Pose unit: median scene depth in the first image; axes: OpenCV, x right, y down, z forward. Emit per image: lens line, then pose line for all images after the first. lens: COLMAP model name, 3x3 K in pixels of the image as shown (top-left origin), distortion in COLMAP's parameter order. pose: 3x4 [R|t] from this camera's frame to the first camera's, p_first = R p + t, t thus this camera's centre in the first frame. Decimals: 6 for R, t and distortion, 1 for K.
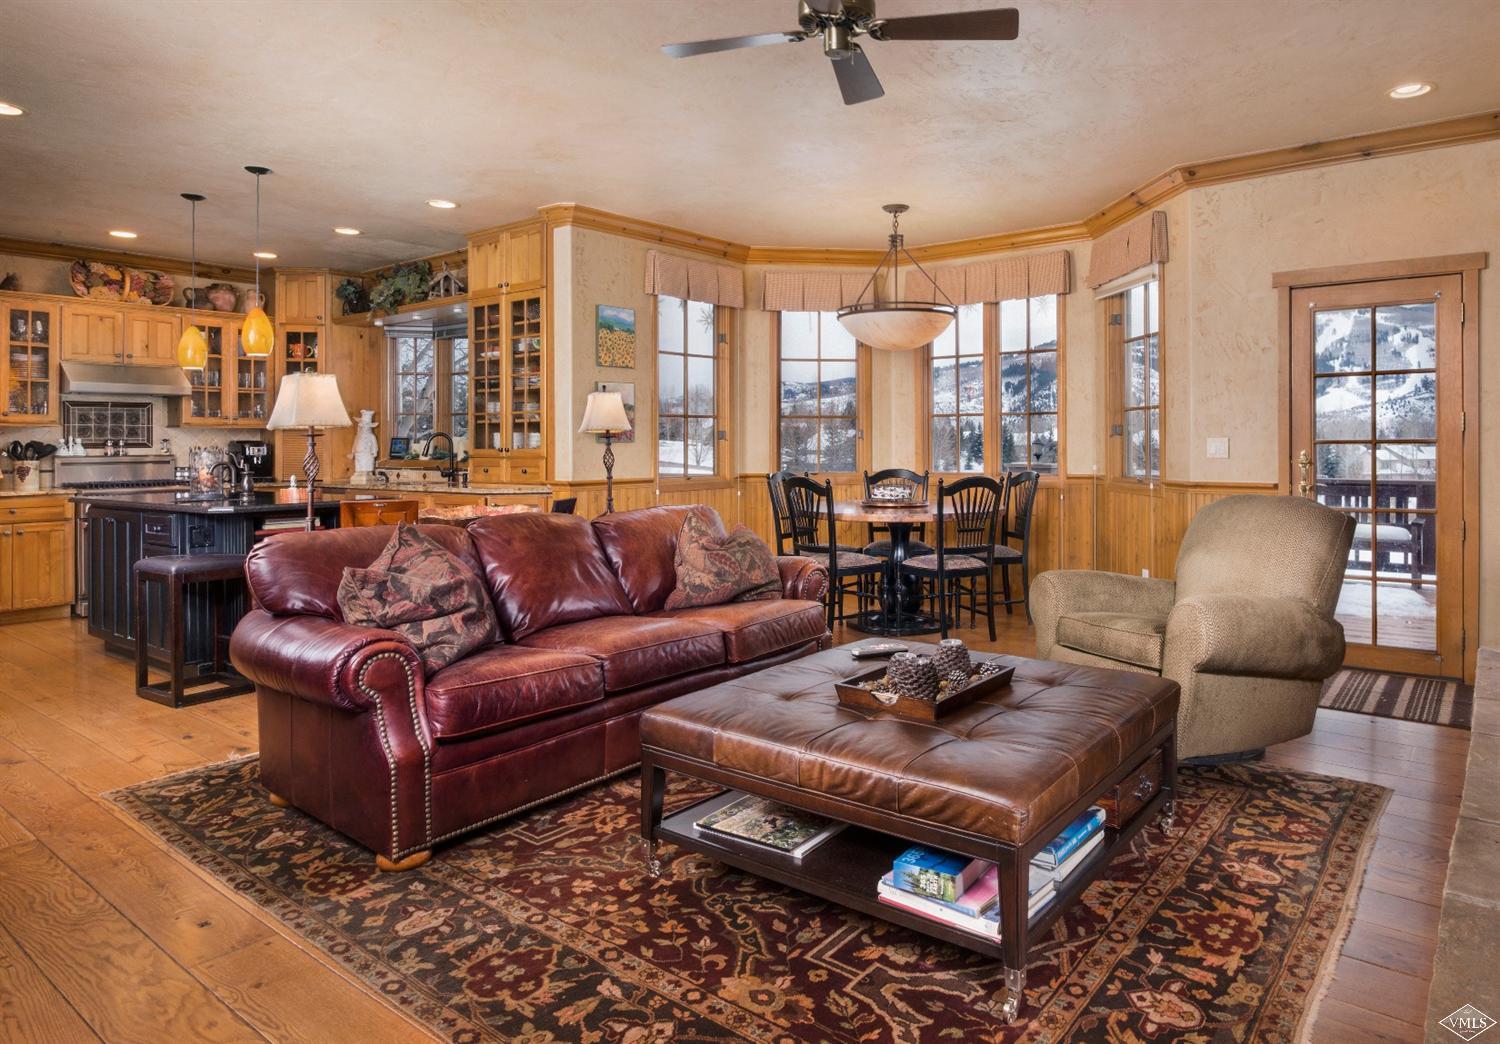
lens RADIAL K [[918.5, 0, 752.6], [0, 918.5, 462.2], [0, 0, 1]] dist [0.005137, 0.002983]
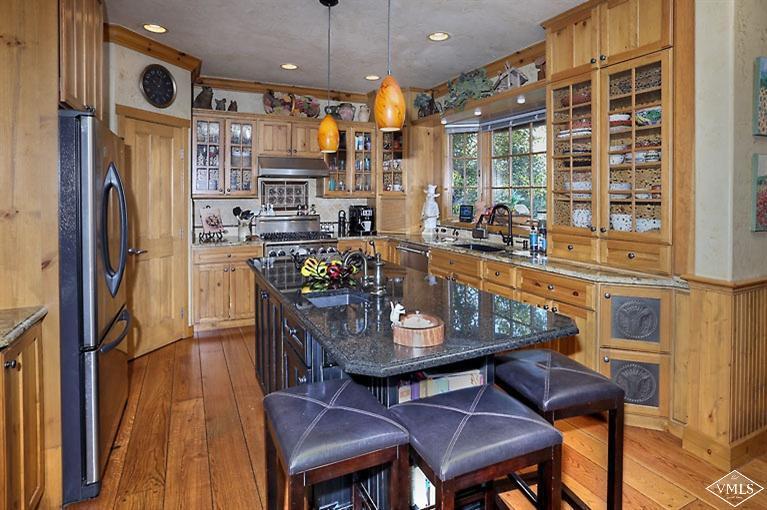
lens RADIAL K [[403.8, 0, 383.5], [0, 403.8, 255.0], [0, 0, 1]] dist [-0.000105, -0.000075]
pose [[0.913206, 0.066297, -0.402069, -0.248796], [-0.015358, 0.991575, 0.128617, -0.030673], [0.407209, -0.111279, 0.906531, 0.414835]]
